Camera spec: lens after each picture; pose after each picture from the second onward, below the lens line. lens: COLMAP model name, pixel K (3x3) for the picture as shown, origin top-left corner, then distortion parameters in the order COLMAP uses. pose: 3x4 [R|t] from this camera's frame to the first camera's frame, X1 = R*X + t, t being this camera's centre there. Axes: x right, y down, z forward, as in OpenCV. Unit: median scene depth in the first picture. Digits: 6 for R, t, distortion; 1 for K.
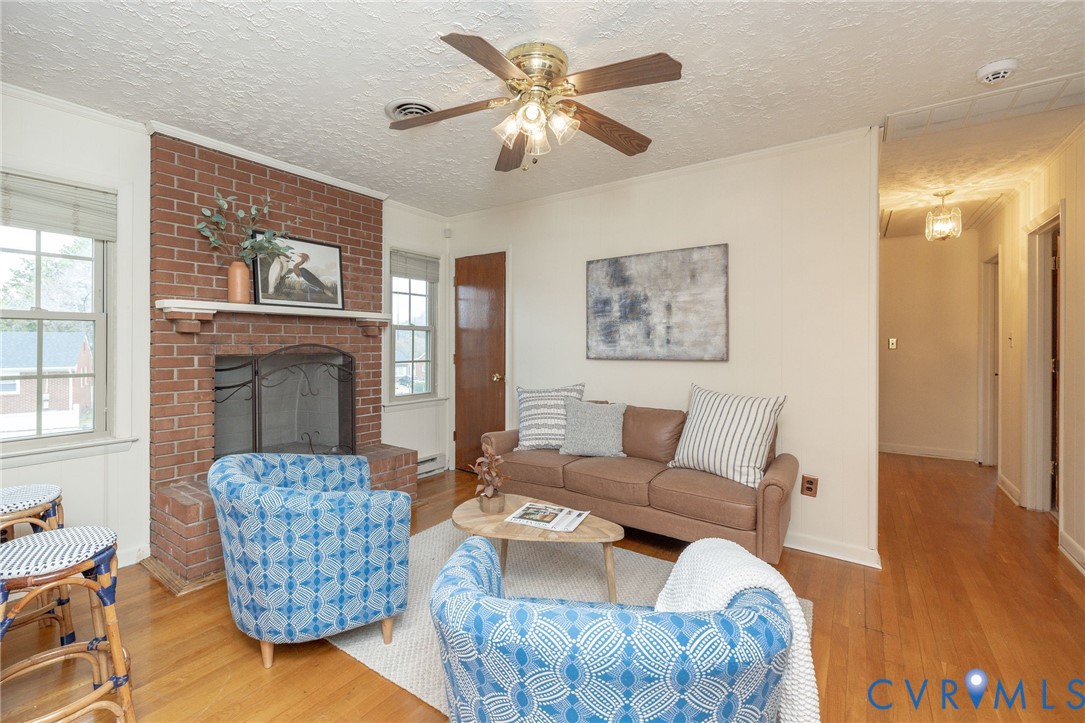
lens RADIAL K [[471.9, 0, 541.0], [0, 471.9, 343.9], [0, 0, 1]] dist [-0.003384, -0.000775]
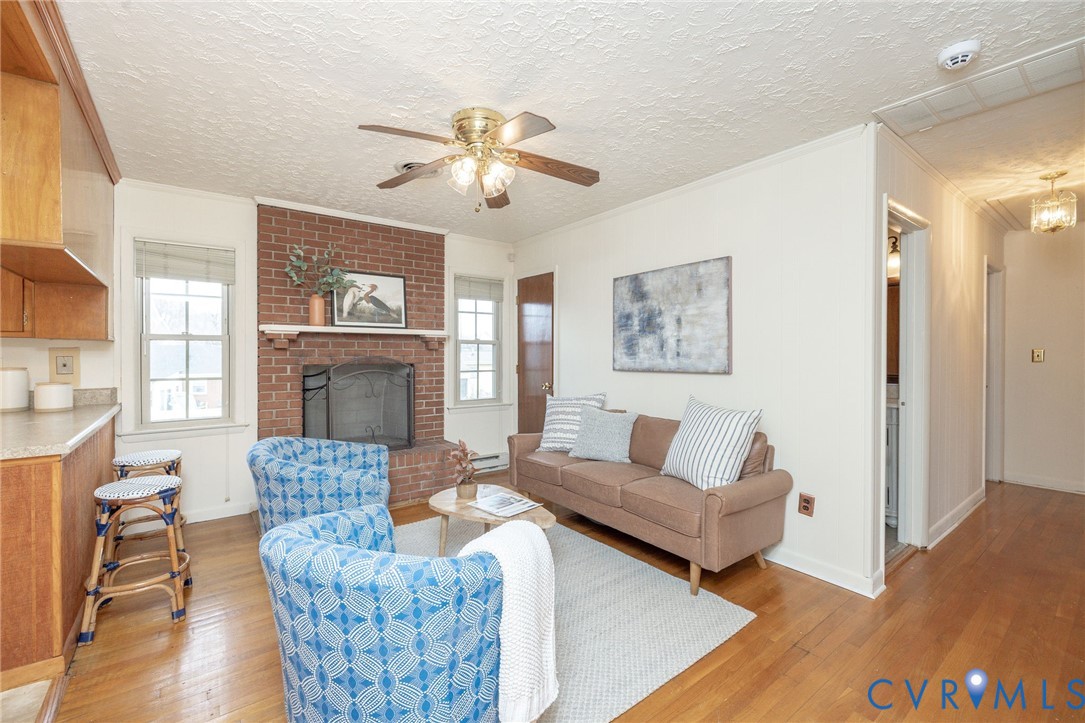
lens RADIAL K [[471.9, 0, 576.2], [0, 471.9, 355.9], [0, 0, 1]] dist [-0.003384, -0.000775]
pose [[0.958900, 0.000936, -0.283742, 0.396961], [0.000436, 0.999989, 0.004770, -0.007125], [0.283743, -0.004697, 0.958889, -0.055795]]
